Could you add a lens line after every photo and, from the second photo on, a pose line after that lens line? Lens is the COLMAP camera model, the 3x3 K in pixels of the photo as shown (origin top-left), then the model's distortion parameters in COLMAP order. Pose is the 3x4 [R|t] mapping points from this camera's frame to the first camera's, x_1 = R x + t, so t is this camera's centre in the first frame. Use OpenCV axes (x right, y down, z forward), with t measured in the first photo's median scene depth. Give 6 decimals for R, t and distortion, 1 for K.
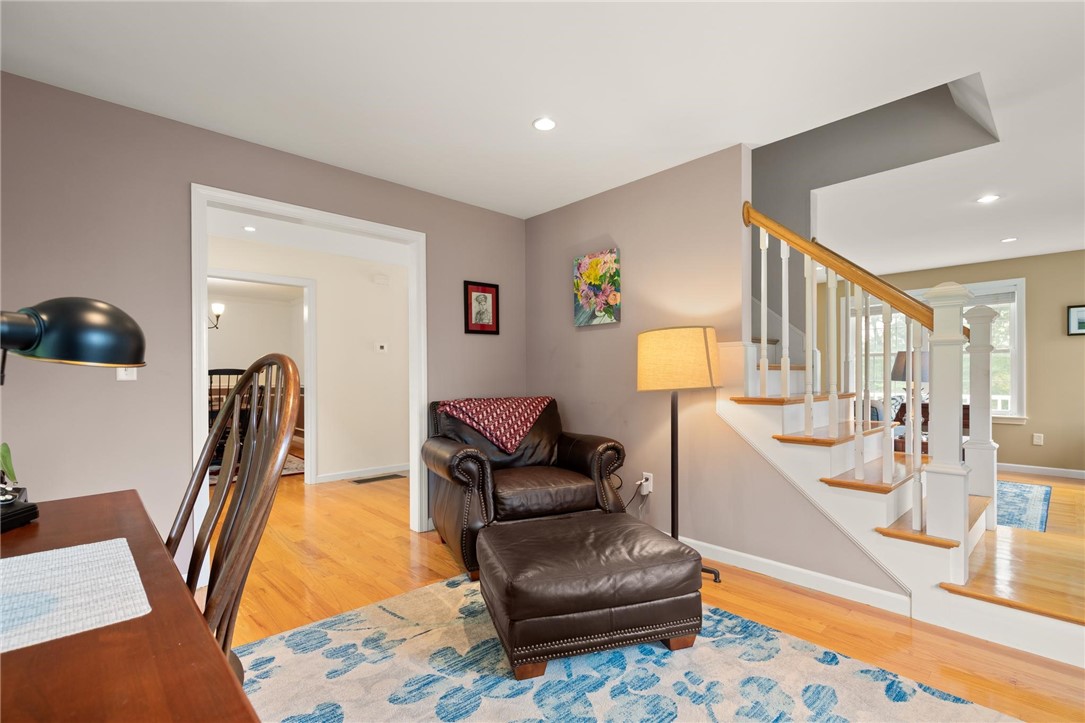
lens RADIAL K [[494.2, 0, 541.6], [0, 494.2, 365.4], [0, 0, 1]] dist [0.002090, 0.000449]
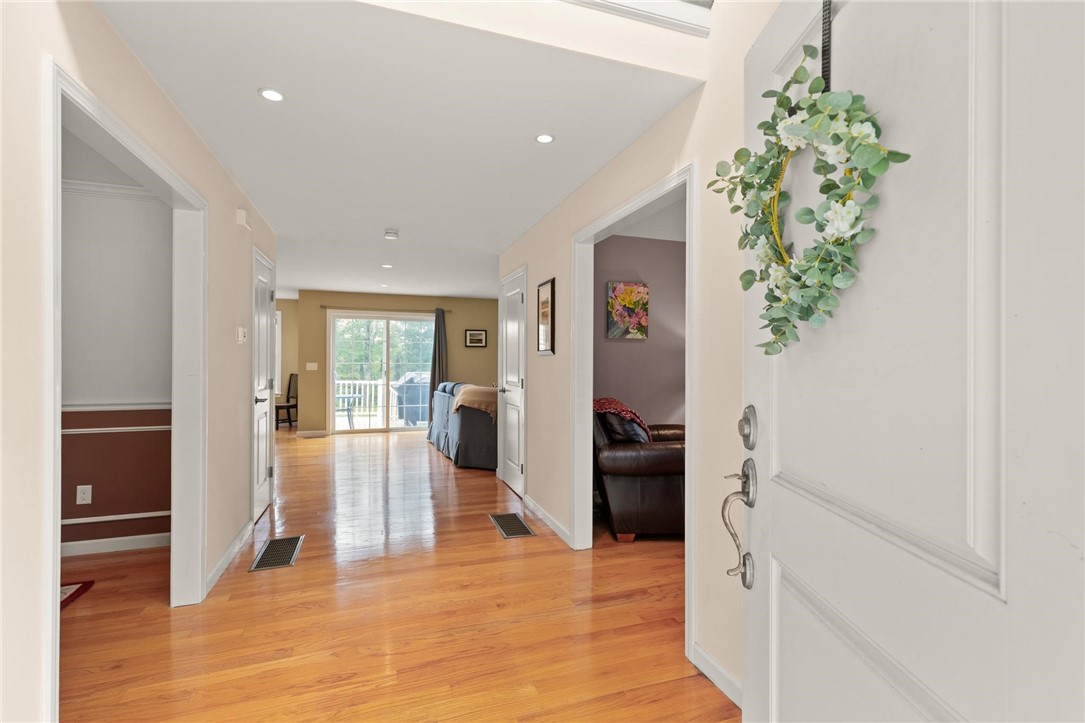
lens RADIAL K [[494.2, 0, 541.6], [0, 494.2, 363.7], [0, 0, 1]] dist [0.002090, 0.000449]
pose [[0.349827, 0.005512, 0.936798, -1.169863], [-0.006758, 0.999972, -0.003361, -0.012390], [-0.936790, -0.005155, 0.349854, 0.768124]]
